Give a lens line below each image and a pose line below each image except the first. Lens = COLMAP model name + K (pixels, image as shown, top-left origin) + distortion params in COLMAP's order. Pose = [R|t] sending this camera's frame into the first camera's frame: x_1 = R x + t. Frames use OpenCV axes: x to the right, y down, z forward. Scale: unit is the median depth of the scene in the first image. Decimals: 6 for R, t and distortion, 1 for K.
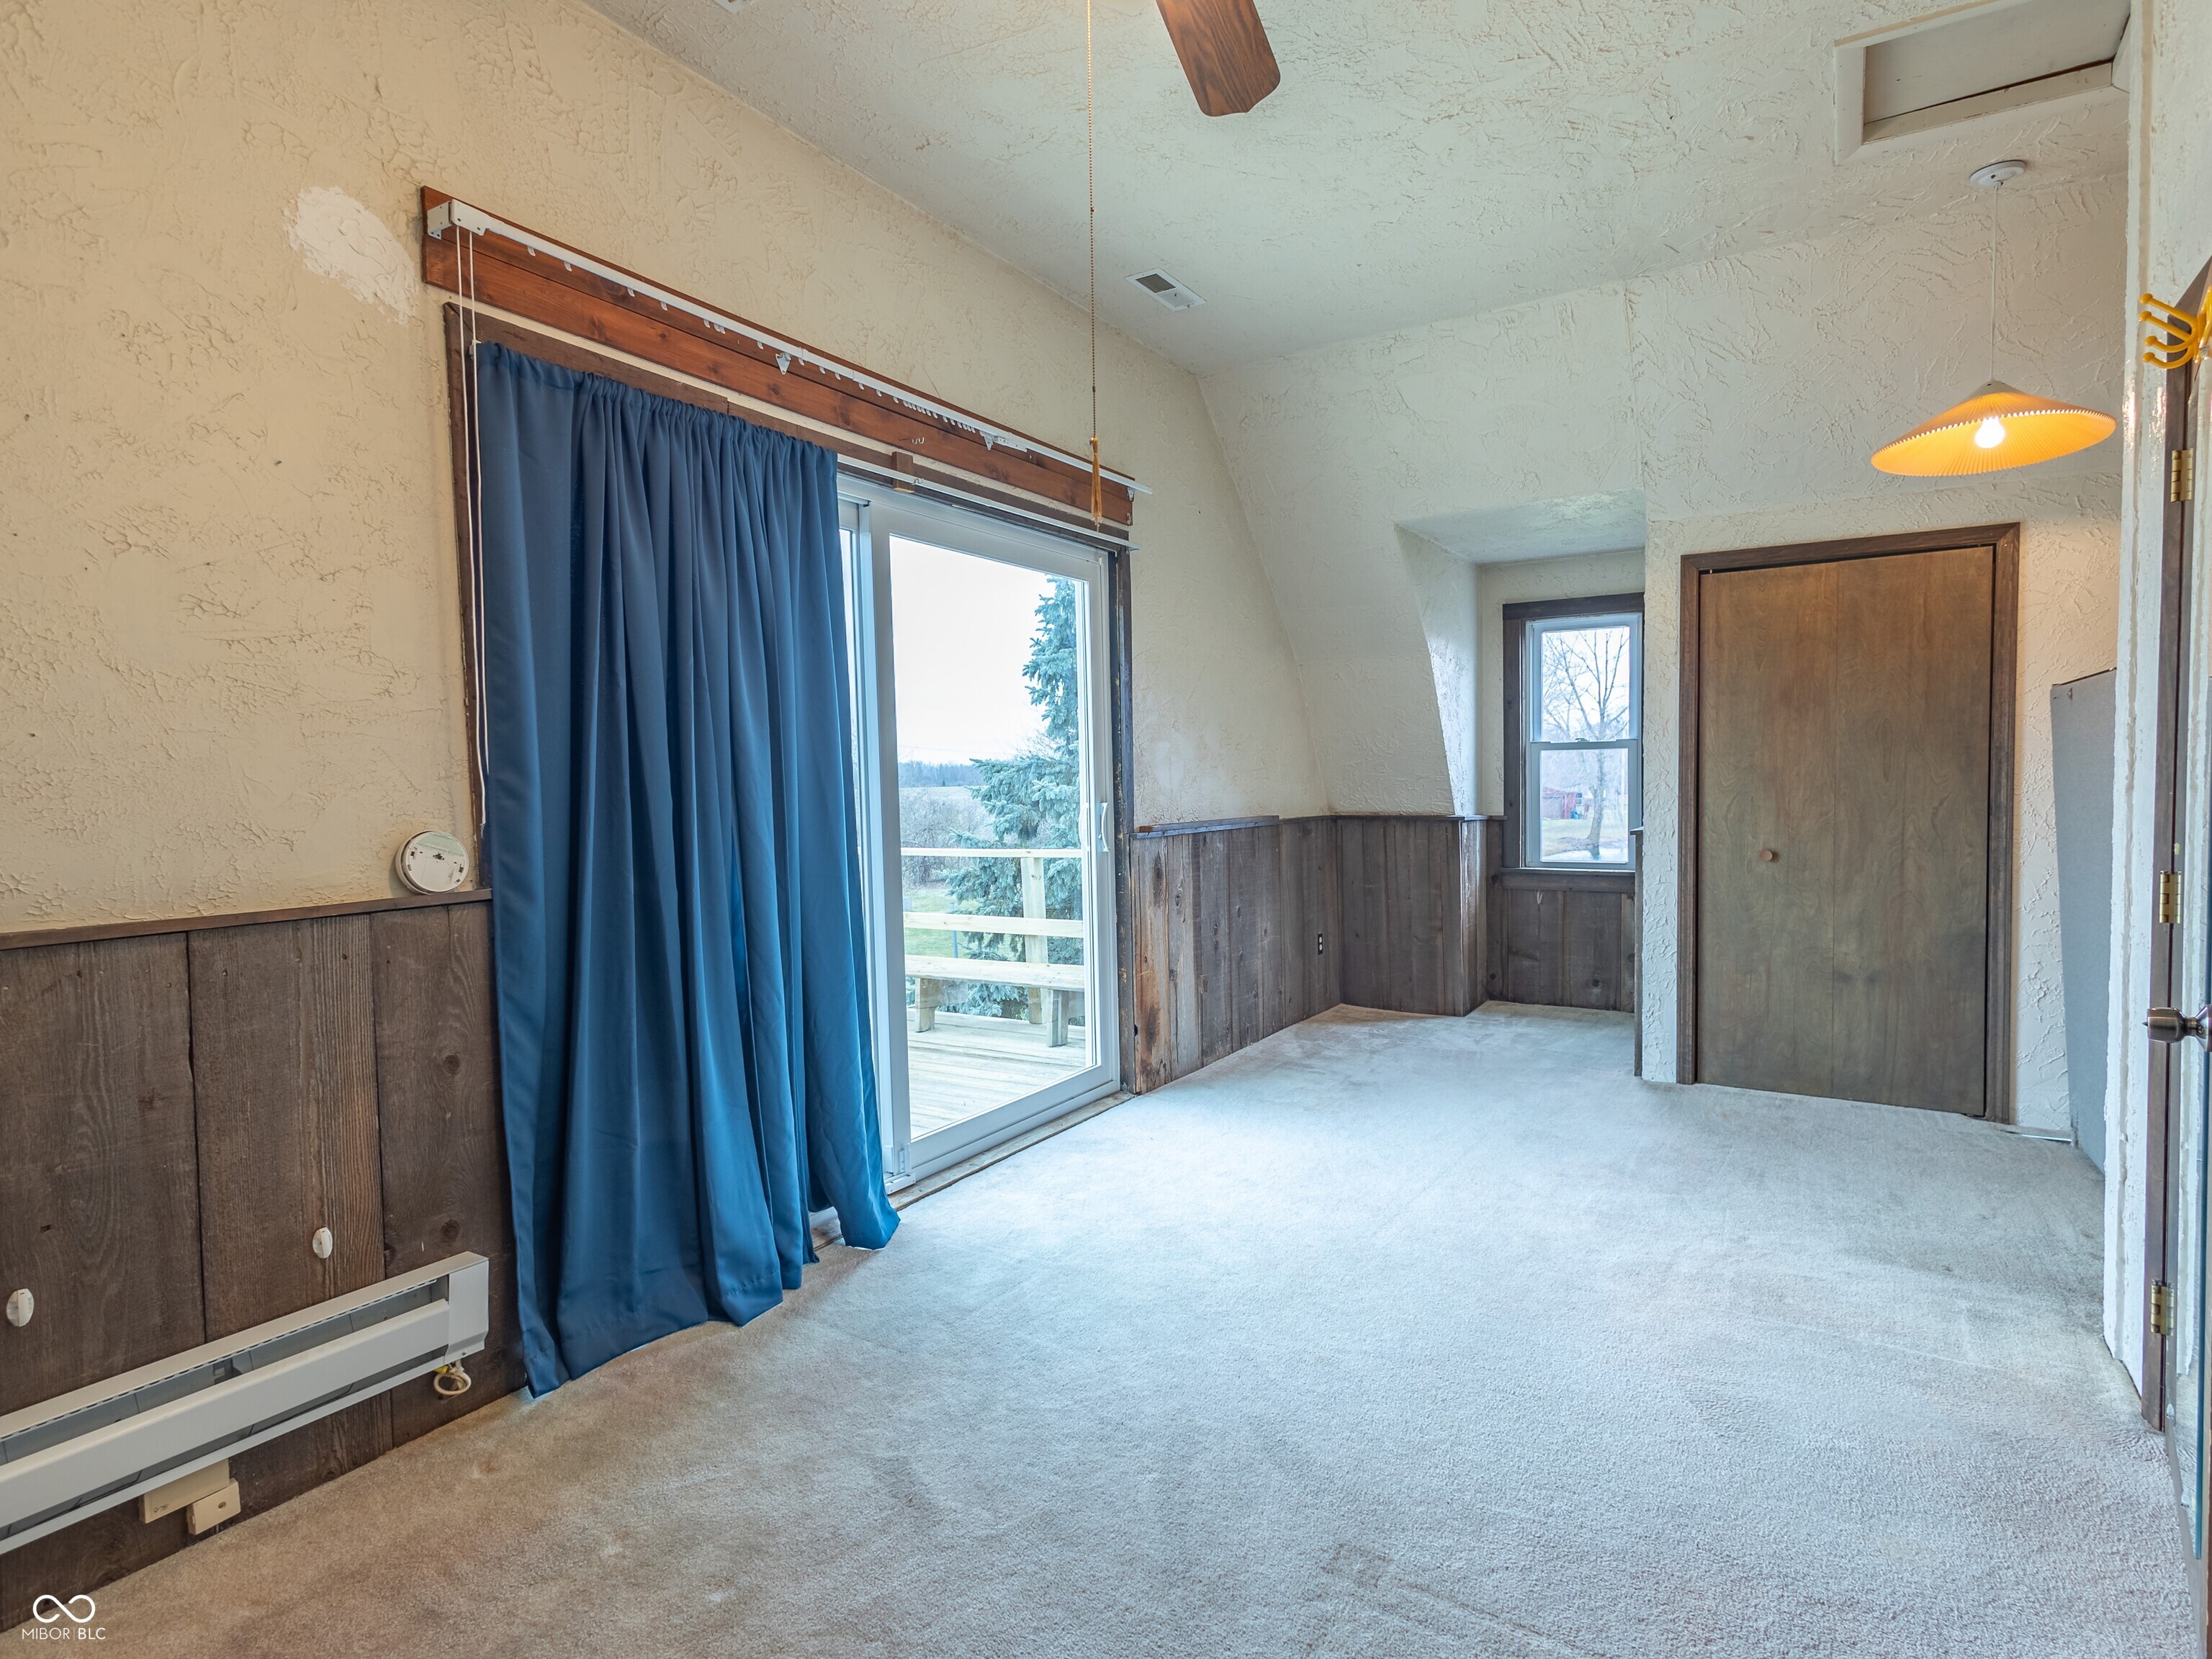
lens RADIAL K [[1176.0, 0, 1110.7], [0, 1176.0, 834.6], [0, 0, 1]] dist [0.014991, -0.003300]
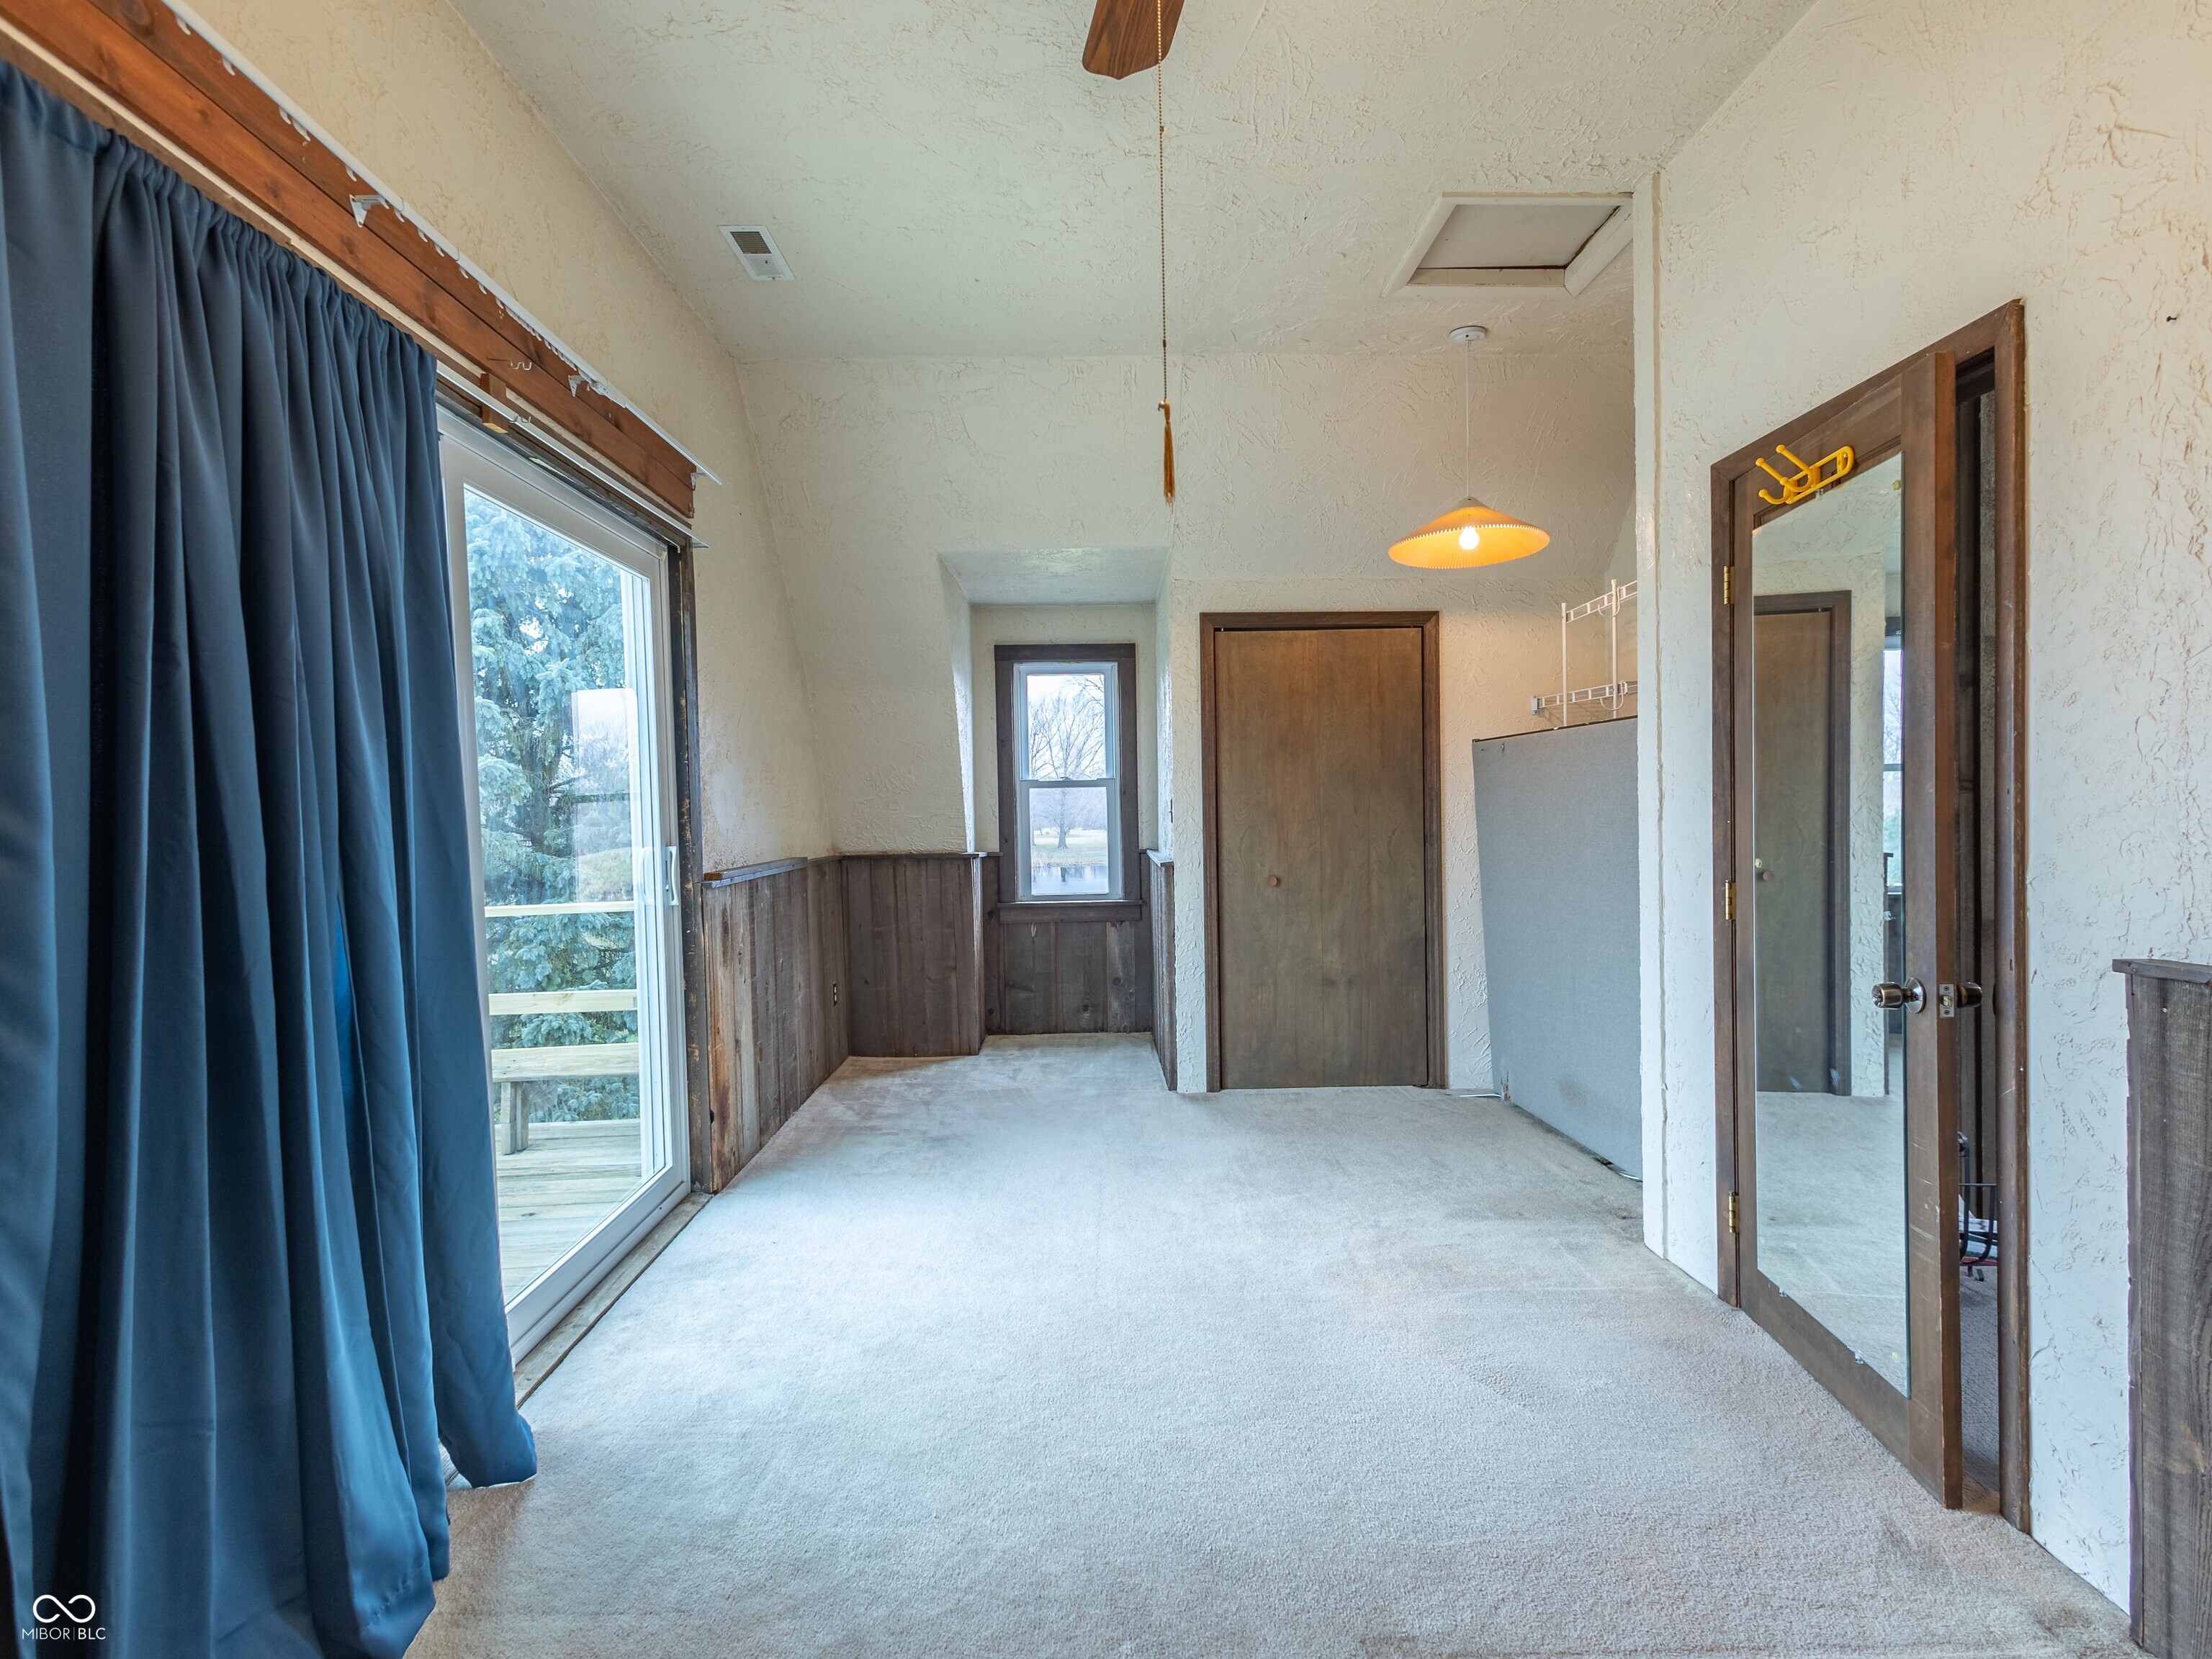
lens RADIAL K [[1176.0, 0, 1112.8], [0, 1176.0, 836.7], [0, 0, 1]] dist [0.014991, -0.003300]
pose [[0.834484, -0.015218, 0.550822, -0.213634], [0.032434, 0.999242, -0.021530, -0.006148], [-0.550077, 0.035831, 0.834345, 0.143495]]
